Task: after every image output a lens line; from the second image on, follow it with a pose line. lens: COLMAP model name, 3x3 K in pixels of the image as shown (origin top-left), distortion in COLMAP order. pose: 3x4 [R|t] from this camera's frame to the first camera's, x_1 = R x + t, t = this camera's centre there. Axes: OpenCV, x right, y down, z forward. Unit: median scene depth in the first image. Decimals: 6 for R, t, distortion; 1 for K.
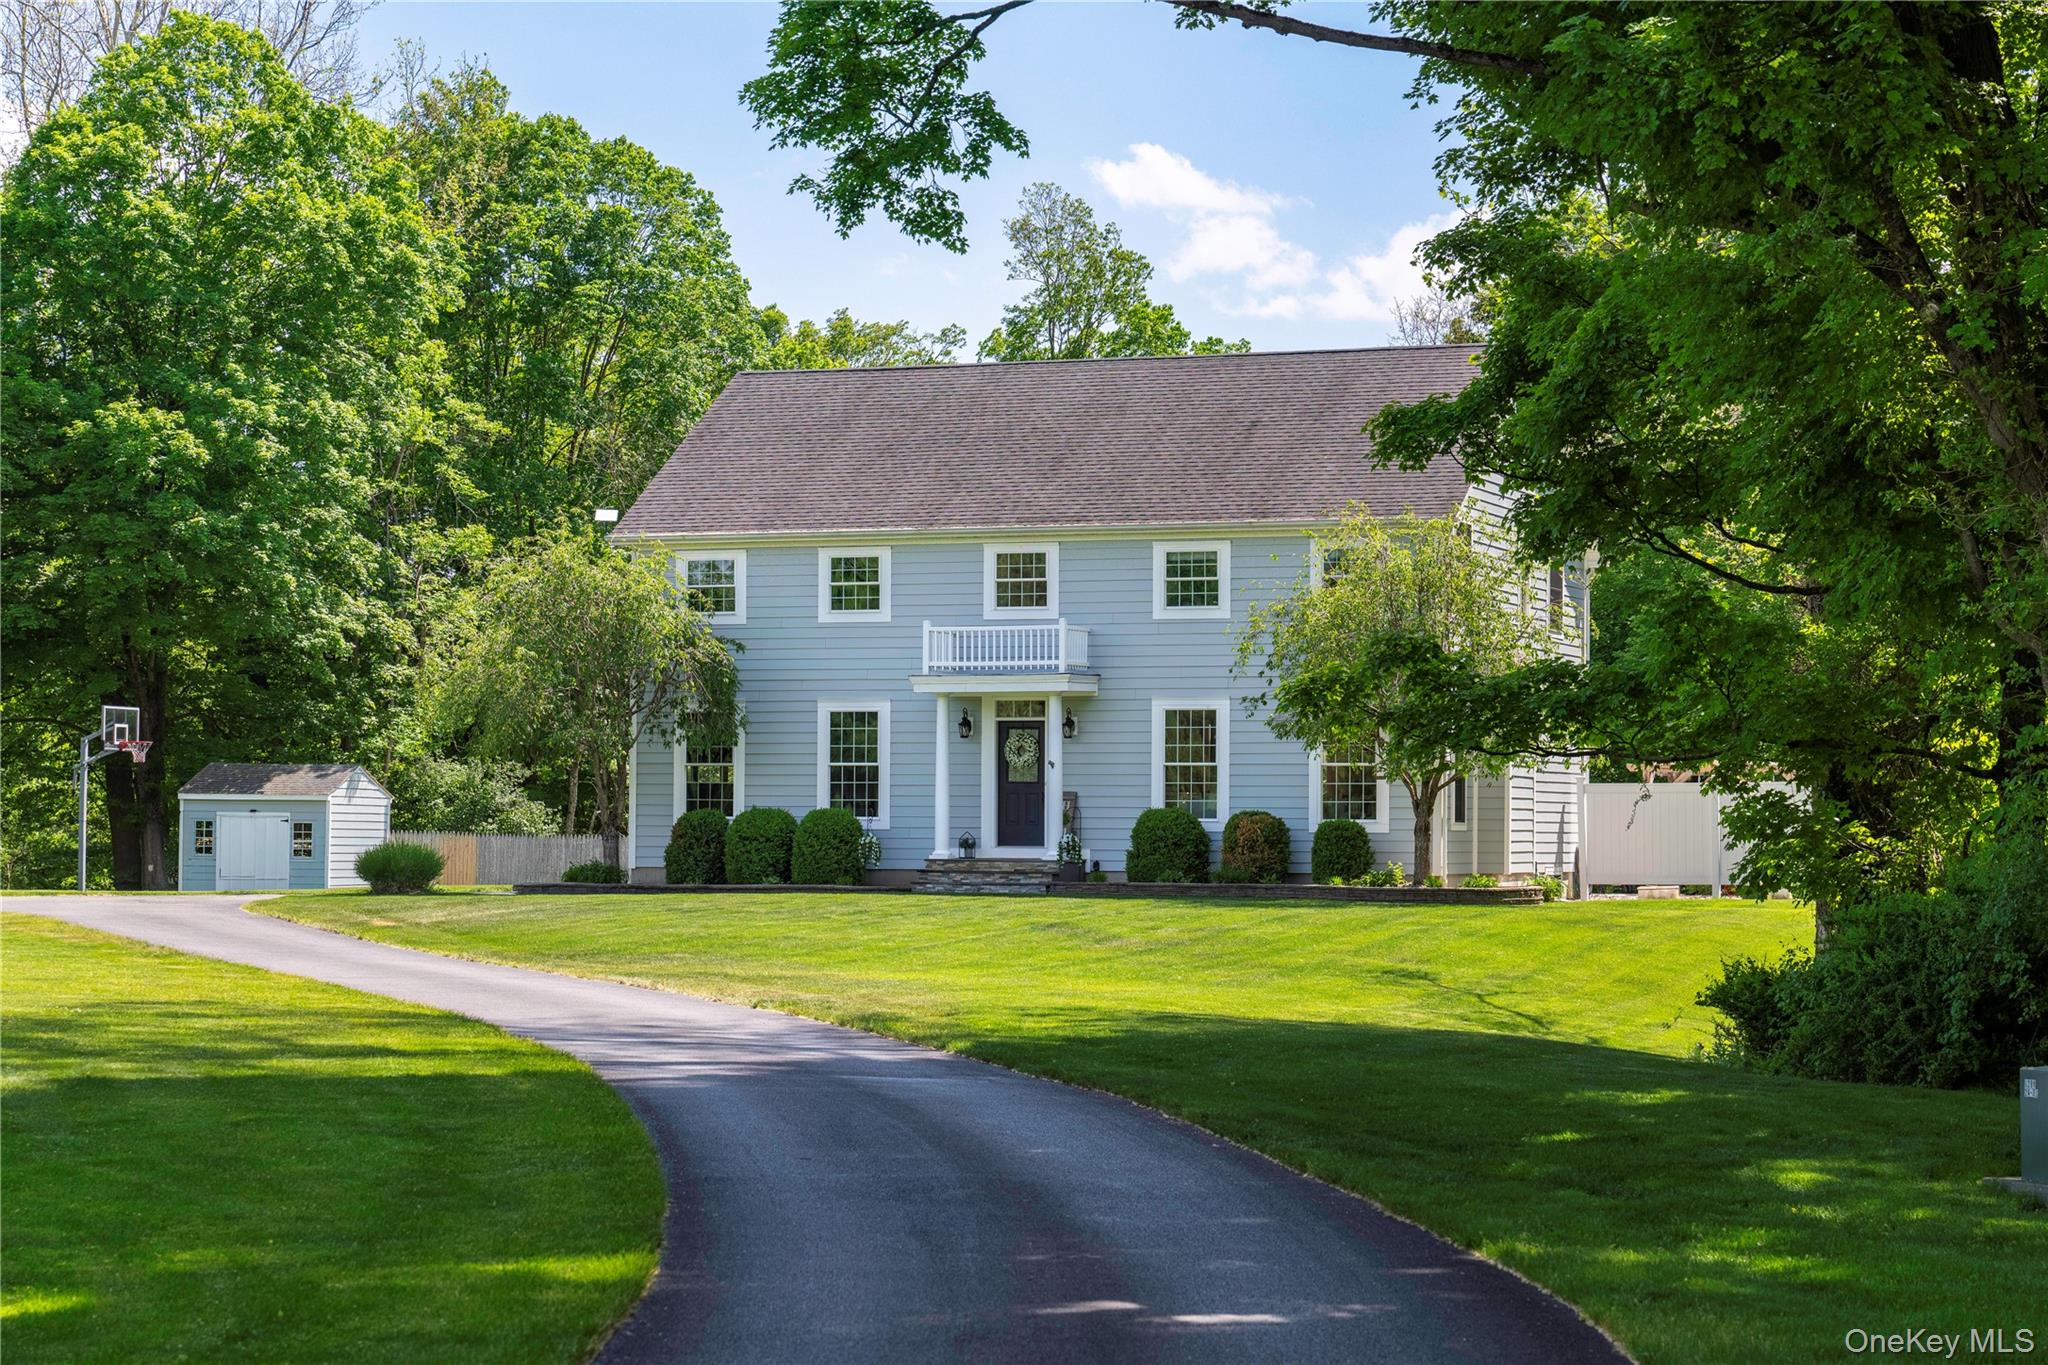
lens RADIAL K [[4048.5, 0, 1024.0], [0, 4048.5, 682.5], [0, 0, 1]] dist [-0.015988, -0.005344]
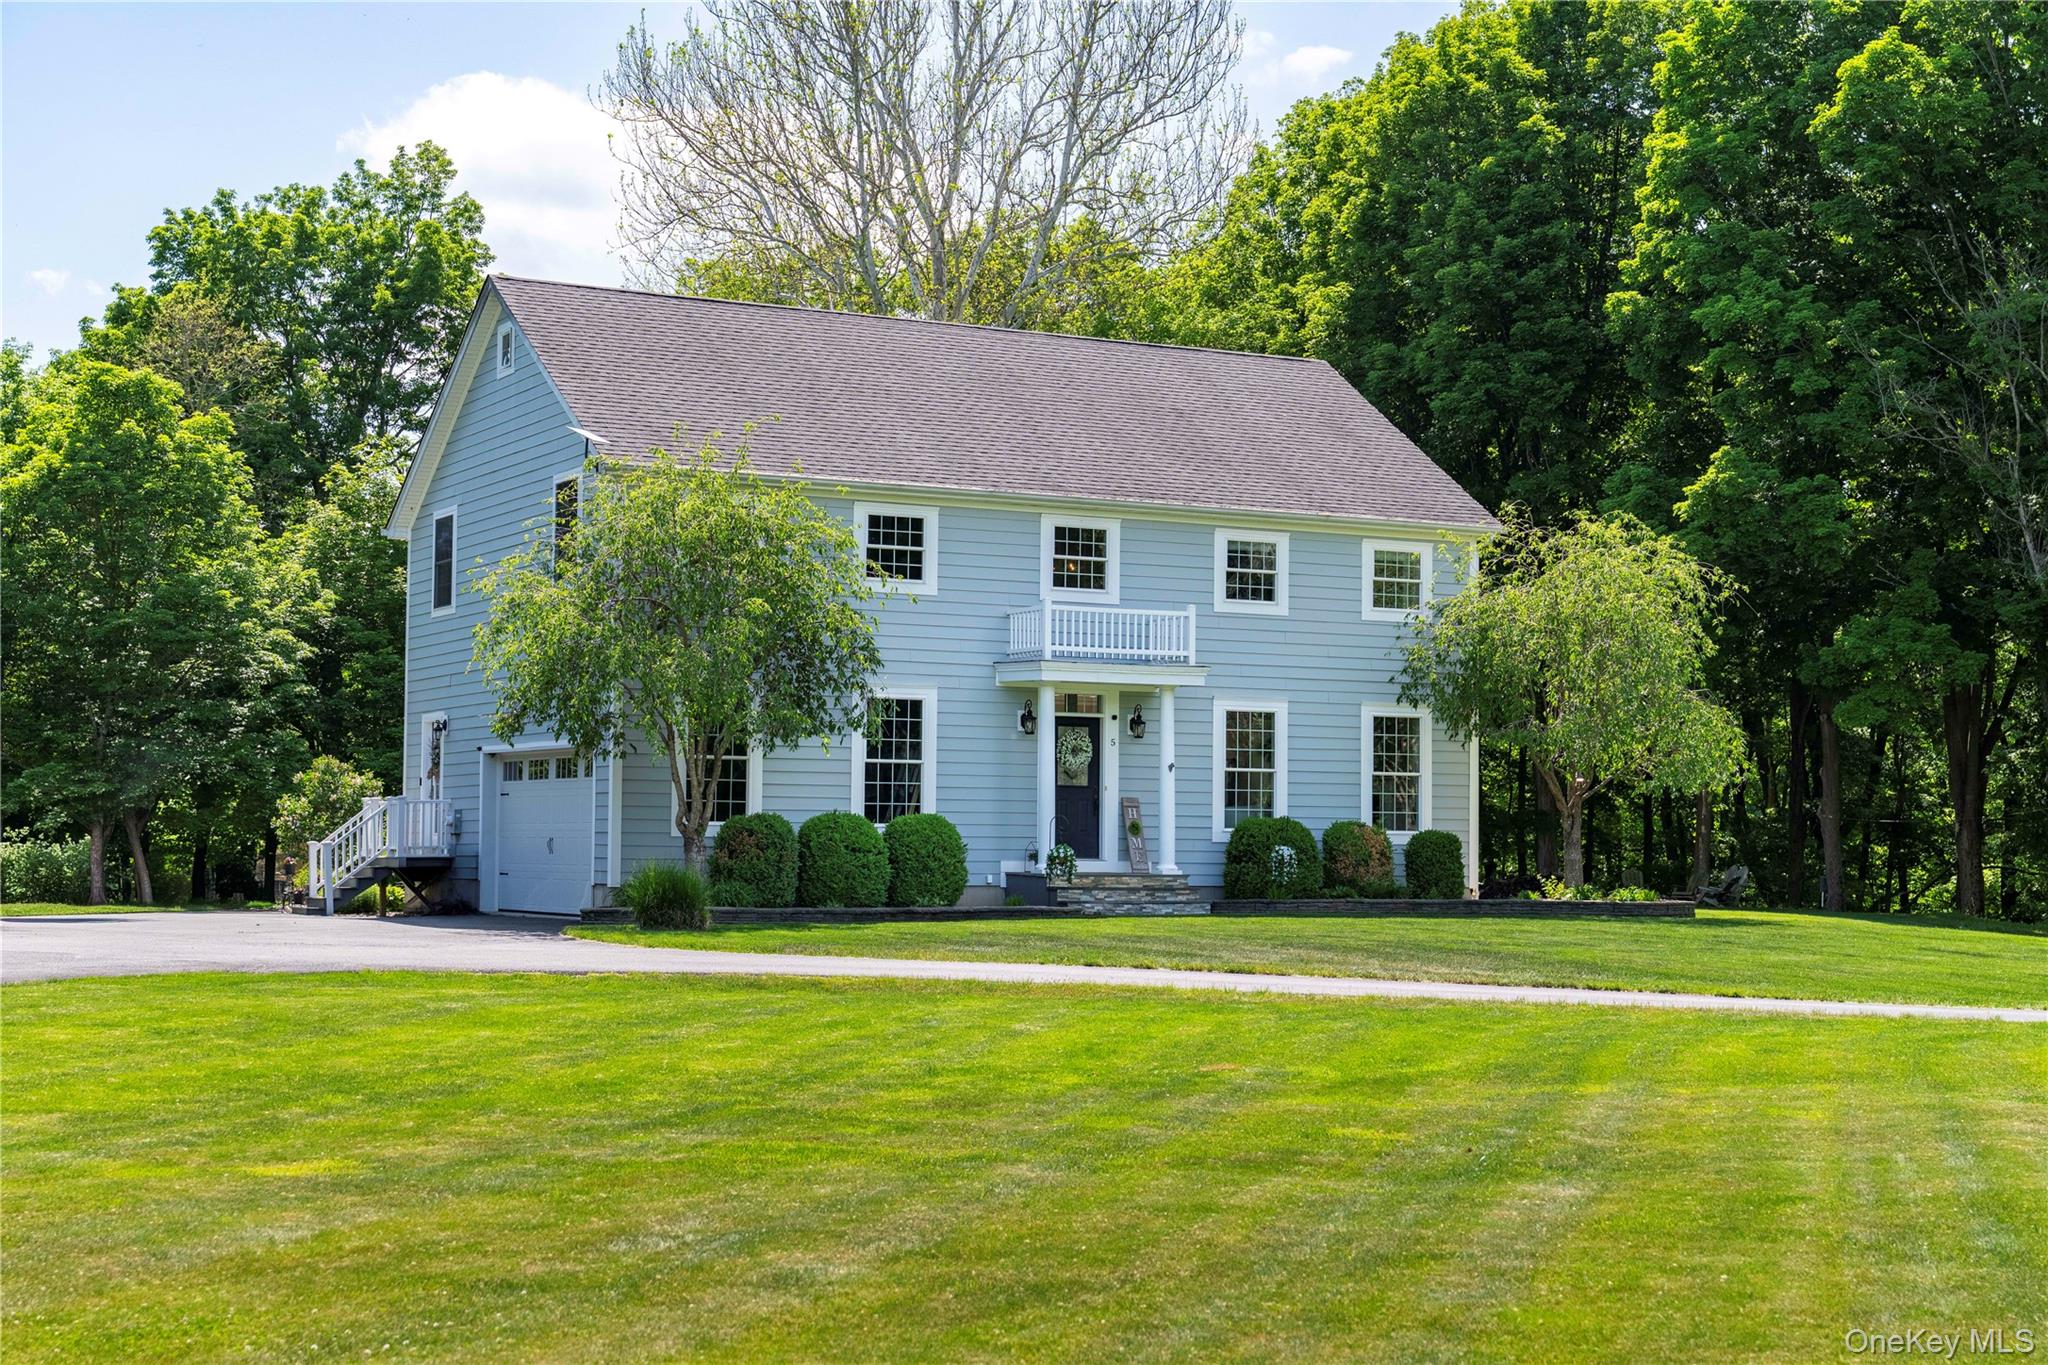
lens RADIAL K [[2961.7, 0, 1024.0], [0, 2961.7, 682.5], [0, 0, 1]] dist [-0.031481, -0.053175]
pose [[0.649062, 0.042566, 0.759543, -0.552196], [-0.034677, 0.999051, -0.026355, 0.021460], [-0.759944, -0.009233, 0.649922, 0.649952]]
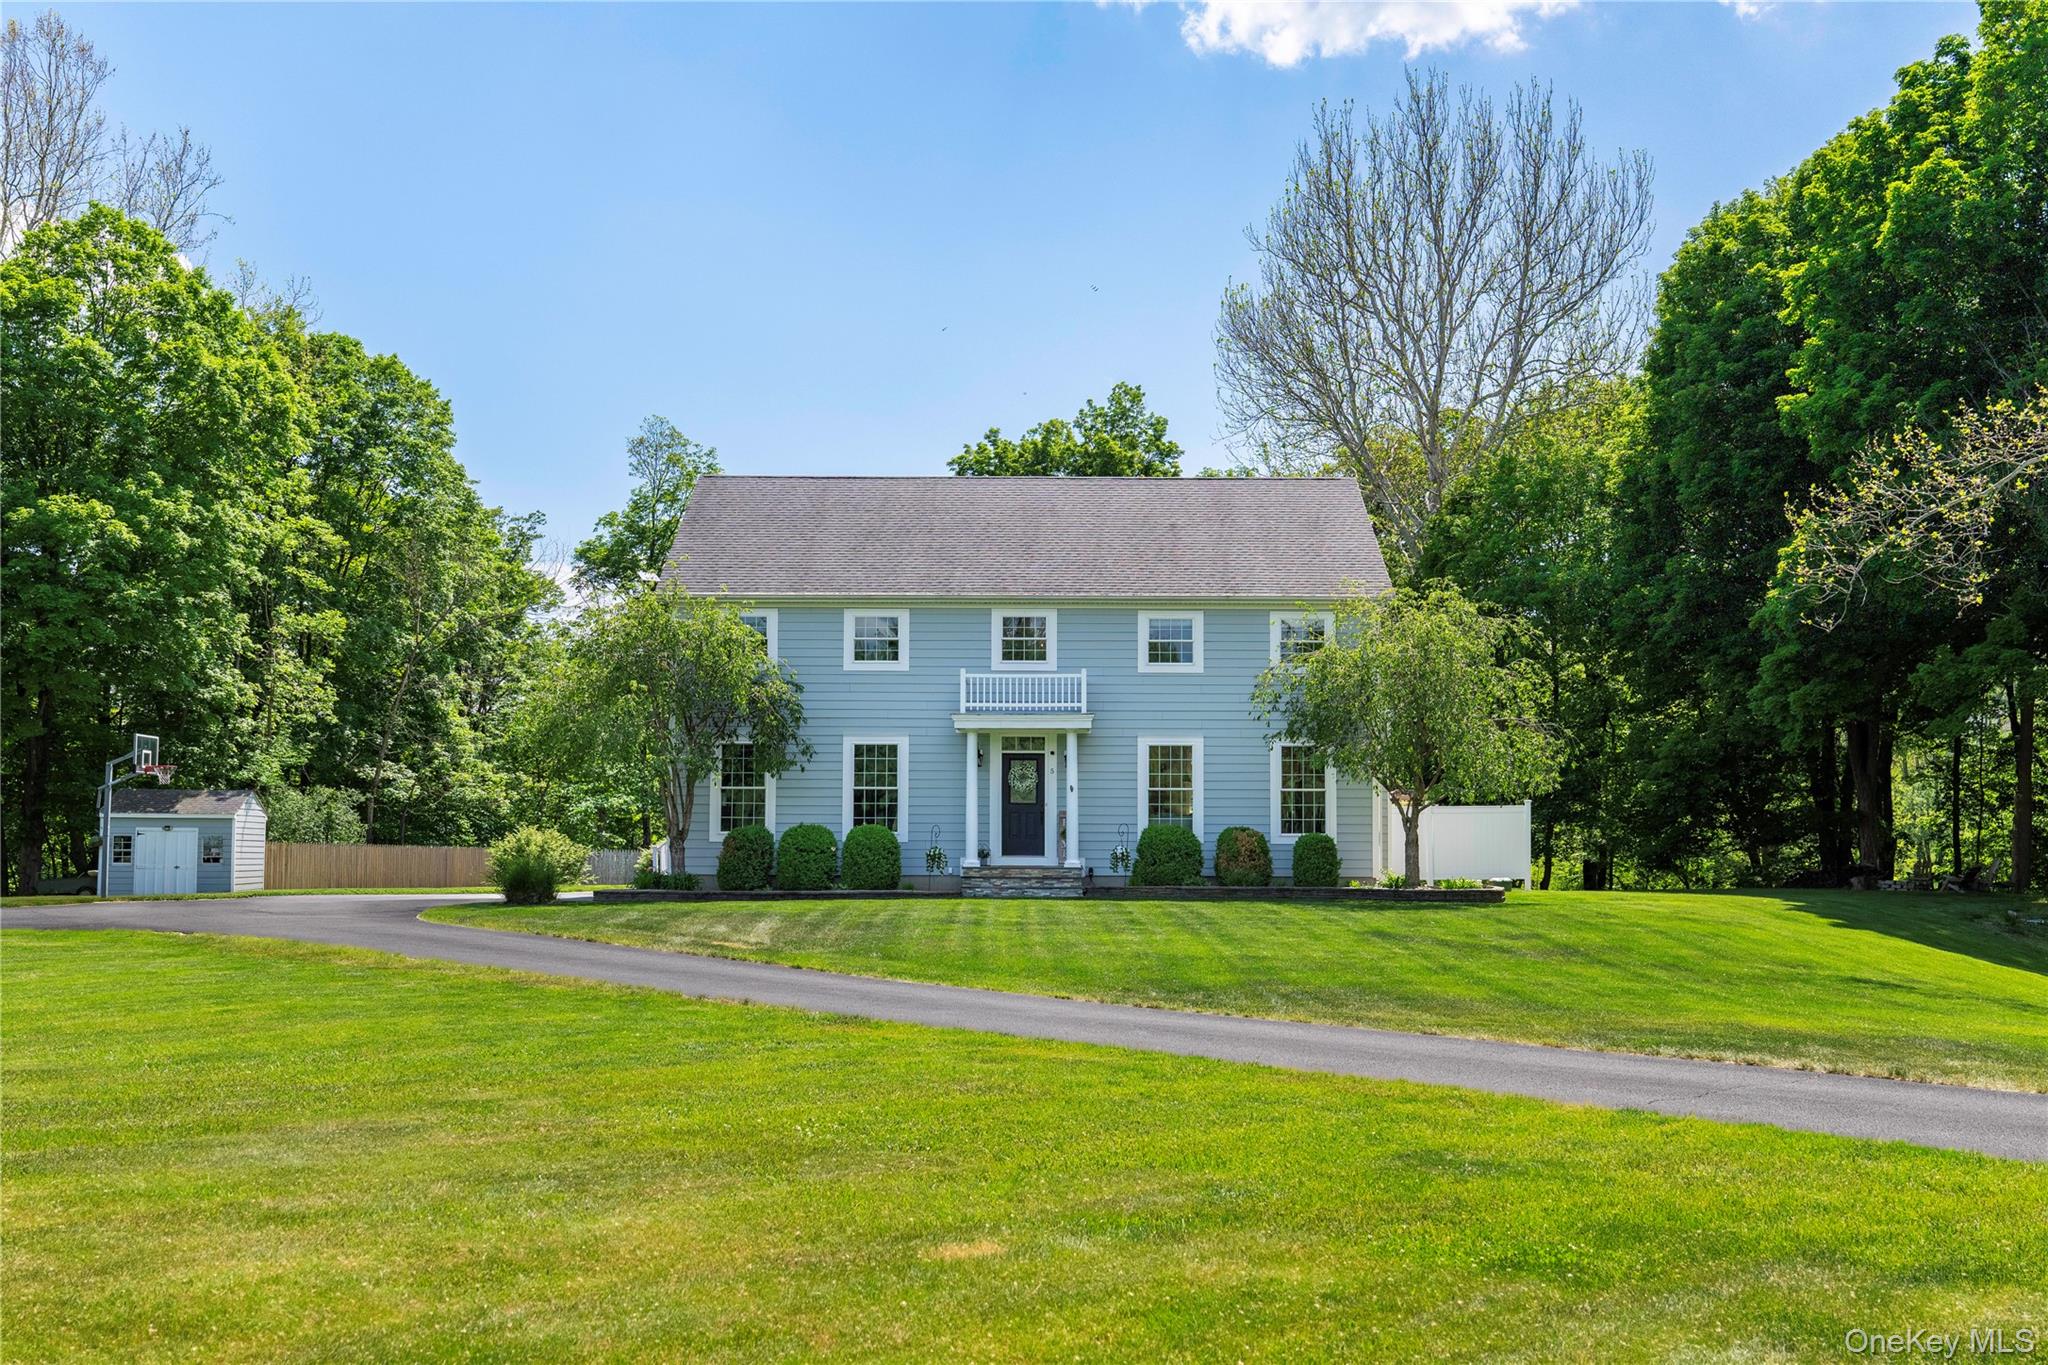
lens RADIAL K [[1966.2, 0, 1024.0], [0, 1966.2, 682.5], [0, 0, 1]] dist [0.002987, 0.003237]
pose [[0.931730, 0.026569, 0.362178, -0.239582], [-0.011194, 0.998947, -0.044484, 0.016033], [-0.362979, 0.037393, 0.931047, 0.490900]]
